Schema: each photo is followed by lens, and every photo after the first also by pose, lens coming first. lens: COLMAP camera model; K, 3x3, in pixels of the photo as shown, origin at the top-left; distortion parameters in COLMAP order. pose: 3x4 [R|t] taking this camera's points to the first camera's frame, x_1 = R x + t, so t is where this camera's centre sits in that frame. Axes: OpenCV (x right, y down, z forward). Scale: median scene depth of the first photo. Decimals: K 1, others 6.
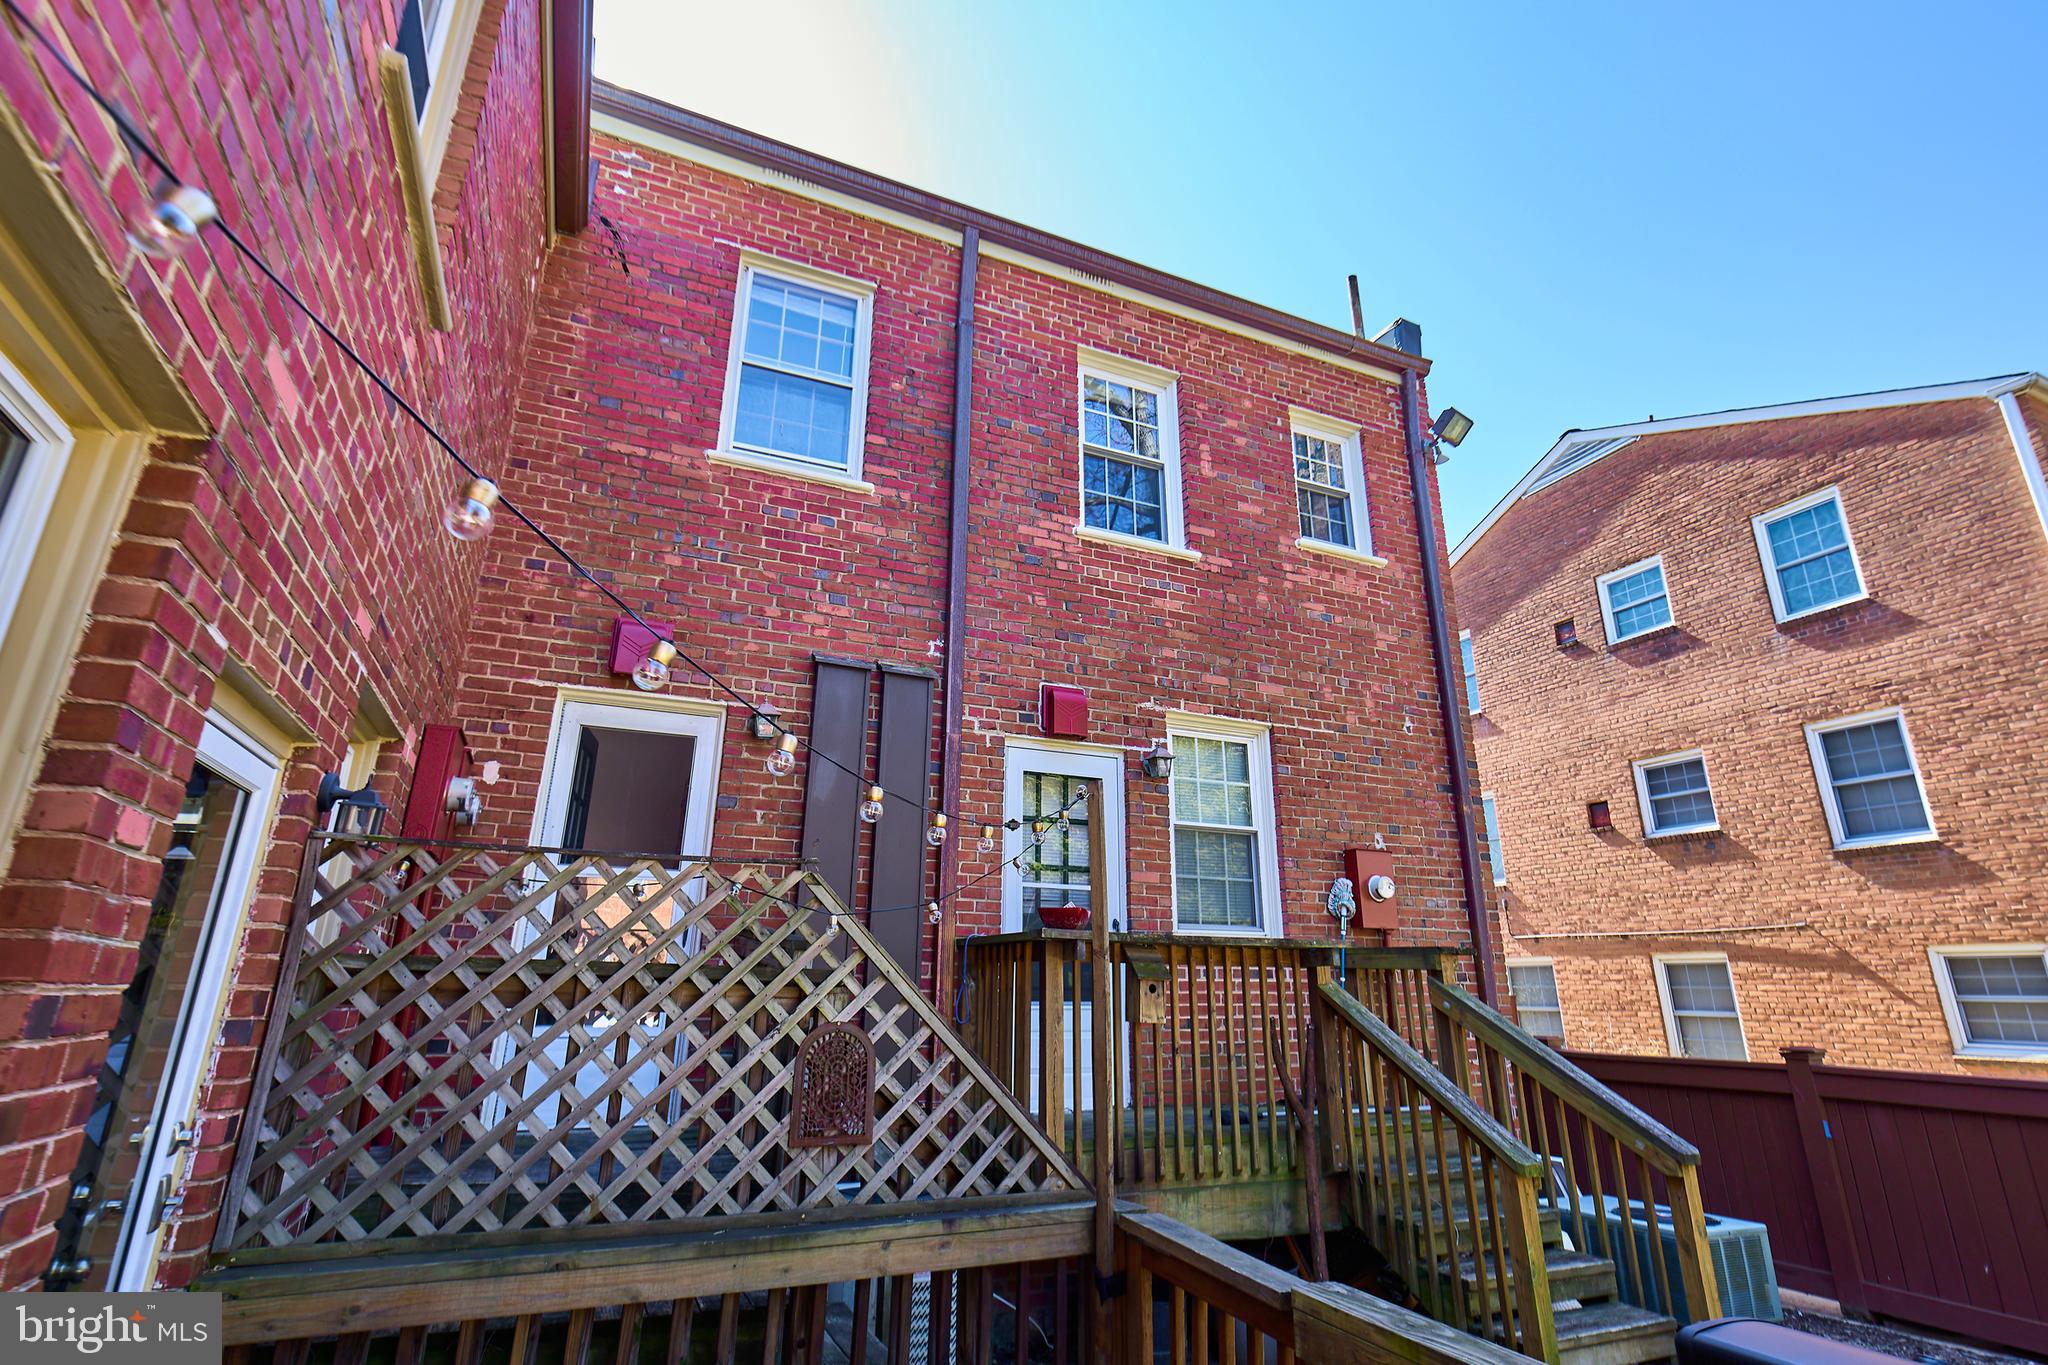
lens RADIAL K [[1014.1, 0, 989.5], [0, 1014.1, 647.0], [0, 0, 1]] dist [0.002404, -0.000047]
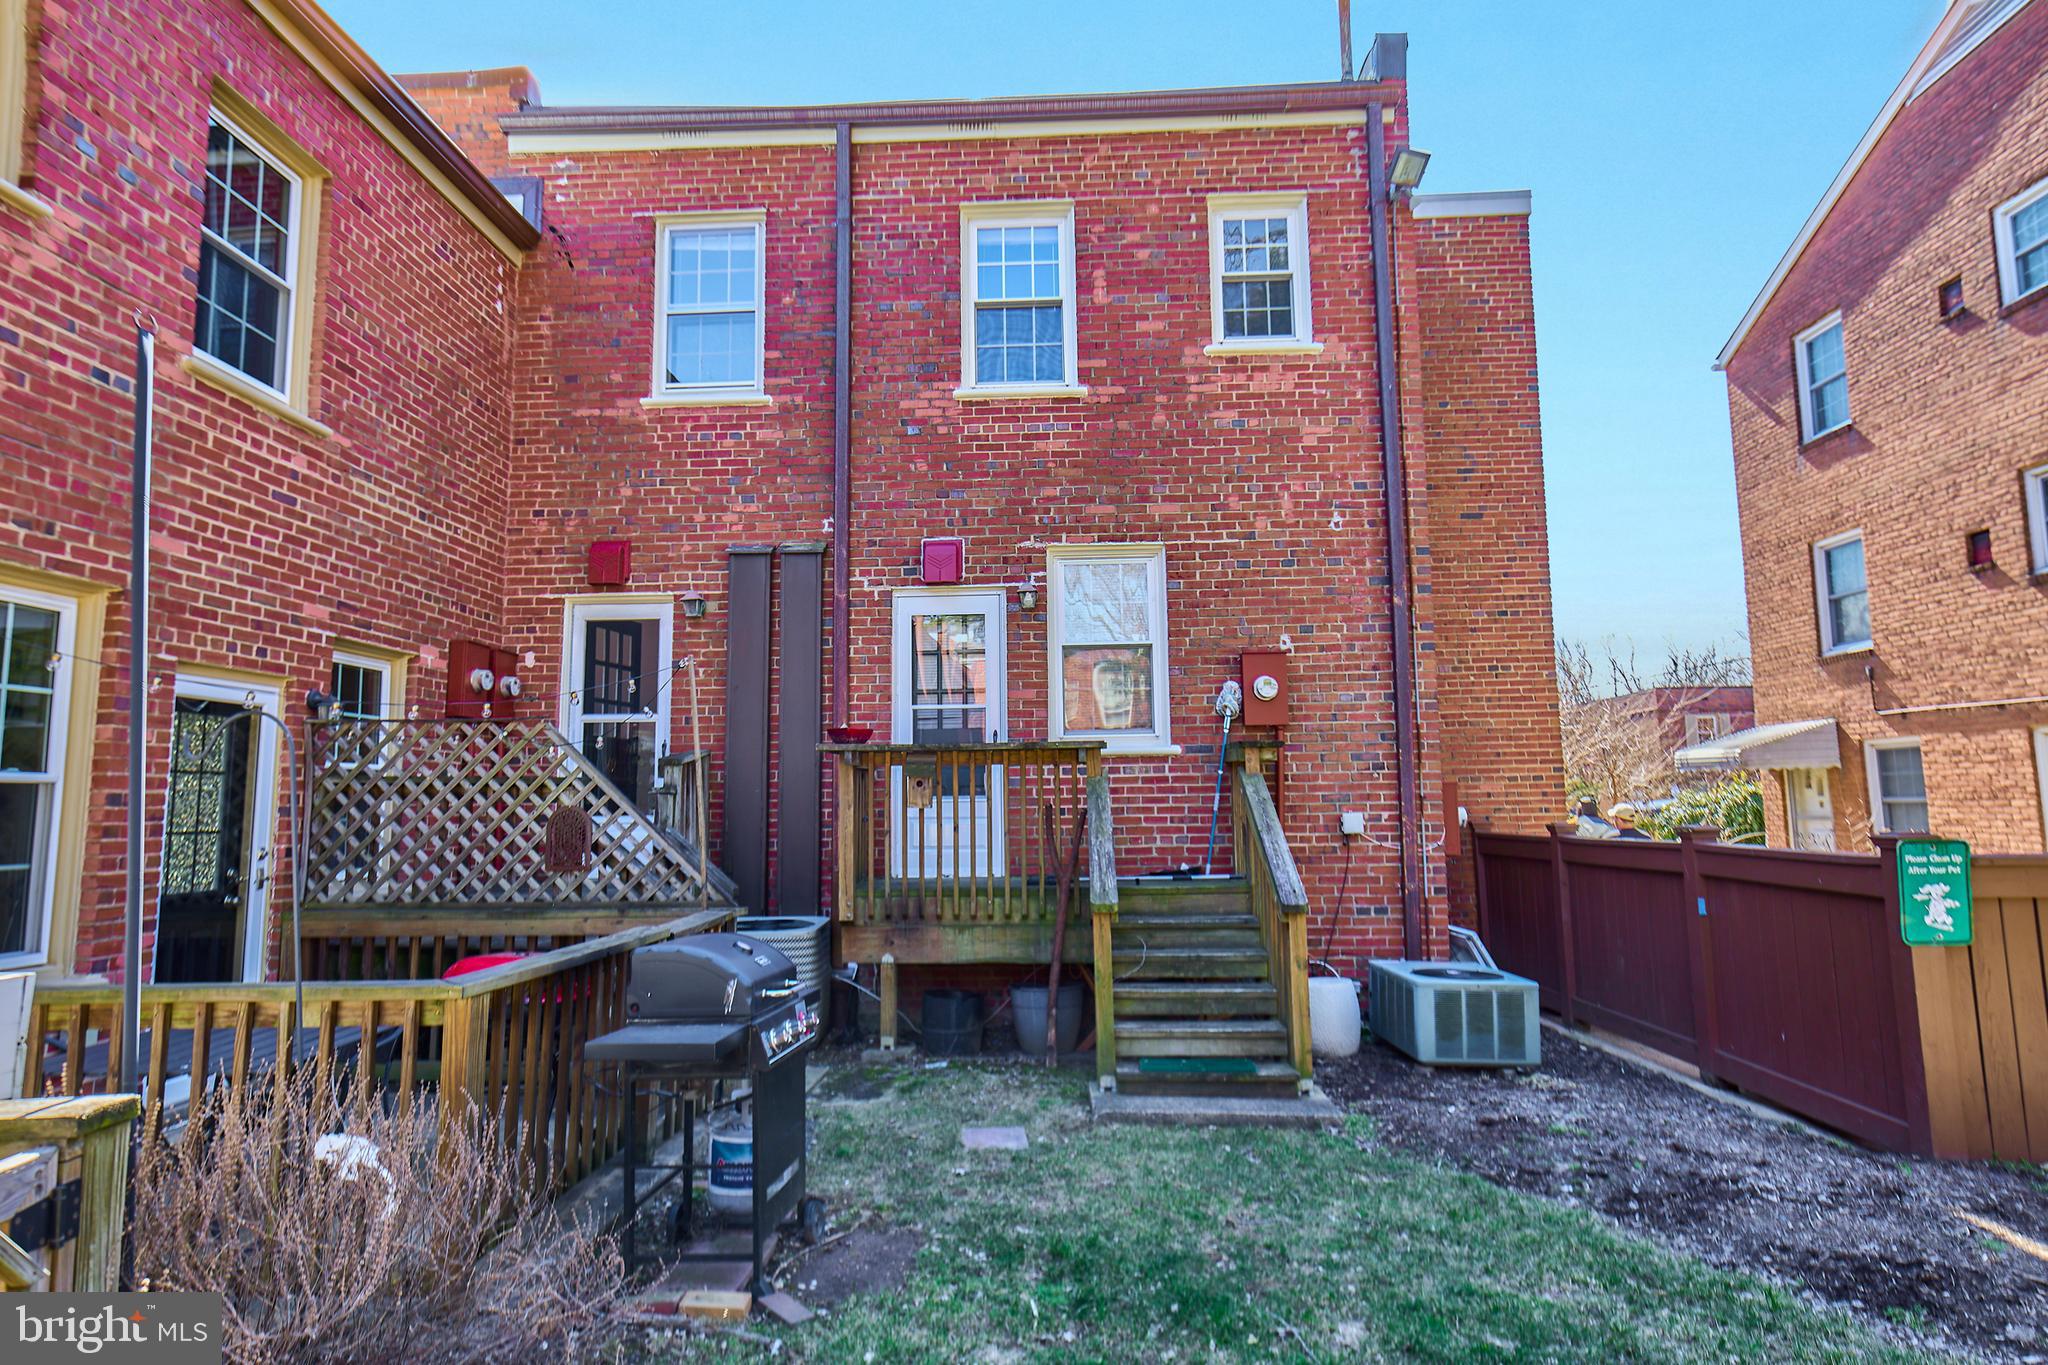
lens RADIAL K [[1251.6, 0, 1011.0], [0, 1251.6, 673.5], [0, 0, 1]] dist [0.016258, -0.008934]
pose [[0.881536, -0.066399, -0.467425, 0.790210], [0.167825, 0.969468, 0.178793, -0.055069], [0.441281, -0.236058, 0.865764, -0.244678]]
